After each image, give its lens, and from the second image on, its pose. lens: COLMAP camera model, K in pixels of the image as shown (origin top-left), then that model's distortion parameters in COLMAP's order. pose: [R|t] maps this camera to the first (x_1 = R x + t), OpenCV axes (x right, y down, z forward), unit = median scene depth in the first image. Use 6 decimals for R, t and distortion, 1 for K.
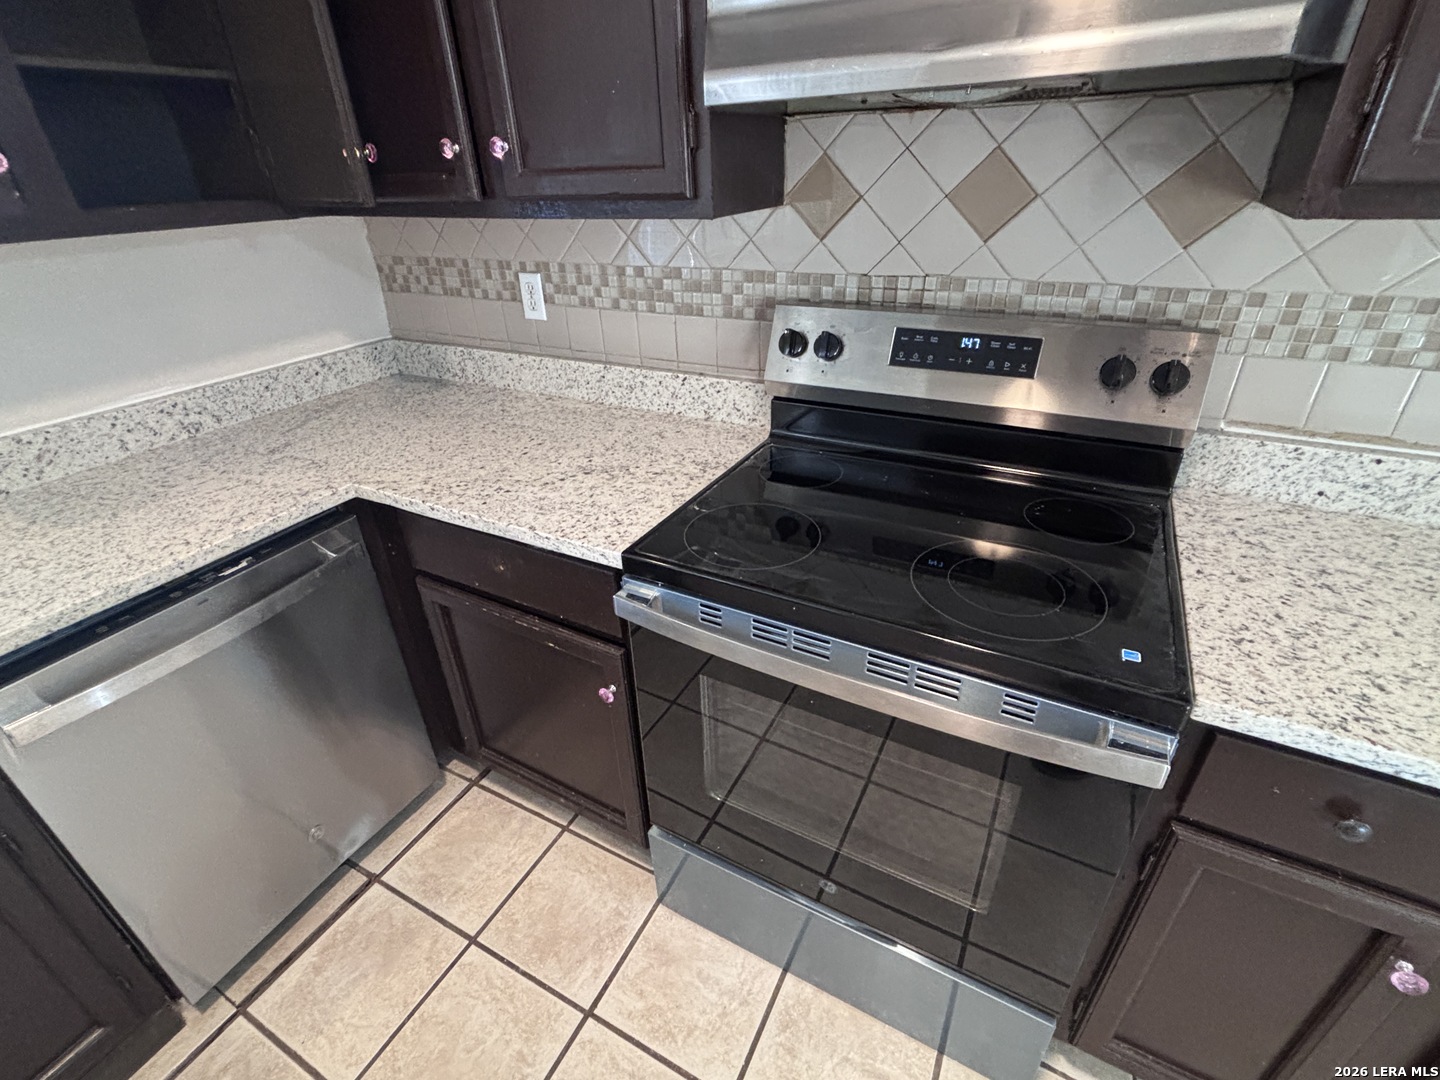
lens RADIAL K [[668.8, 0, 717.3], [0, 668.8, 537.9], [0, 0, 1]] dist [0.000617, 0.002016]
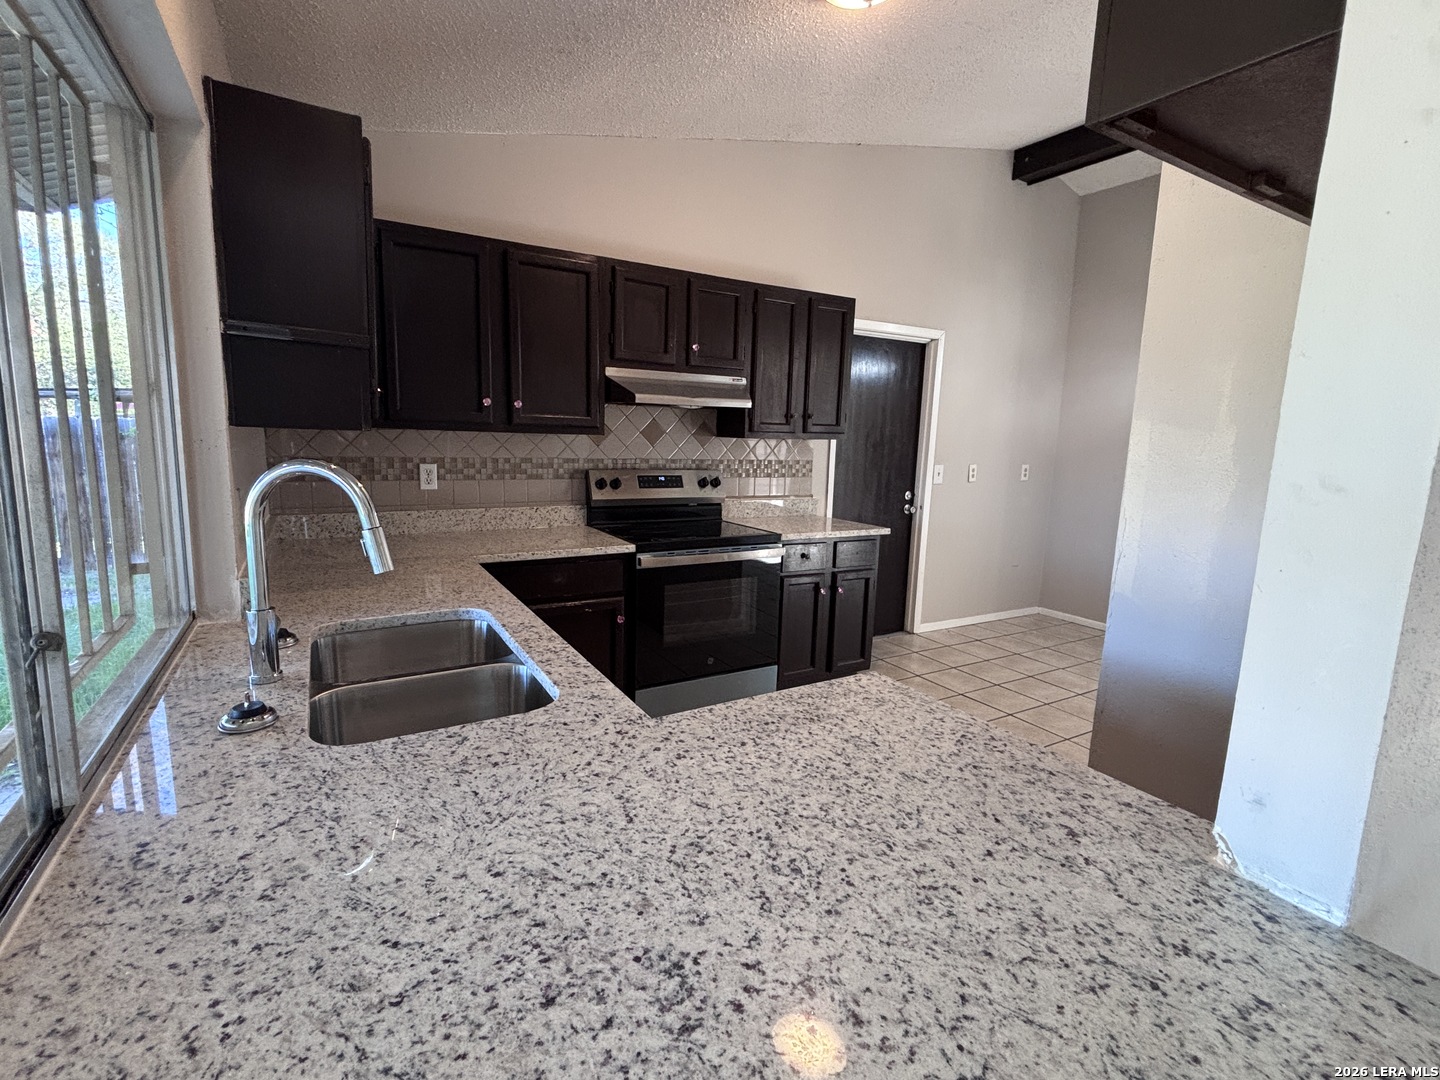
lens RADIAL K [[668.8, 0, 720.7], [0, 668.8, 536.2], [0, 0, 1]] dist [0.000617, 0.002016]
pose [[0.515069, -0.080525, 0.853358, -1.527114], [0.379547, 0.914080, -0.142832, 0.345252], [-0.768536, 0.397458, 0.501377, -0.419743]]
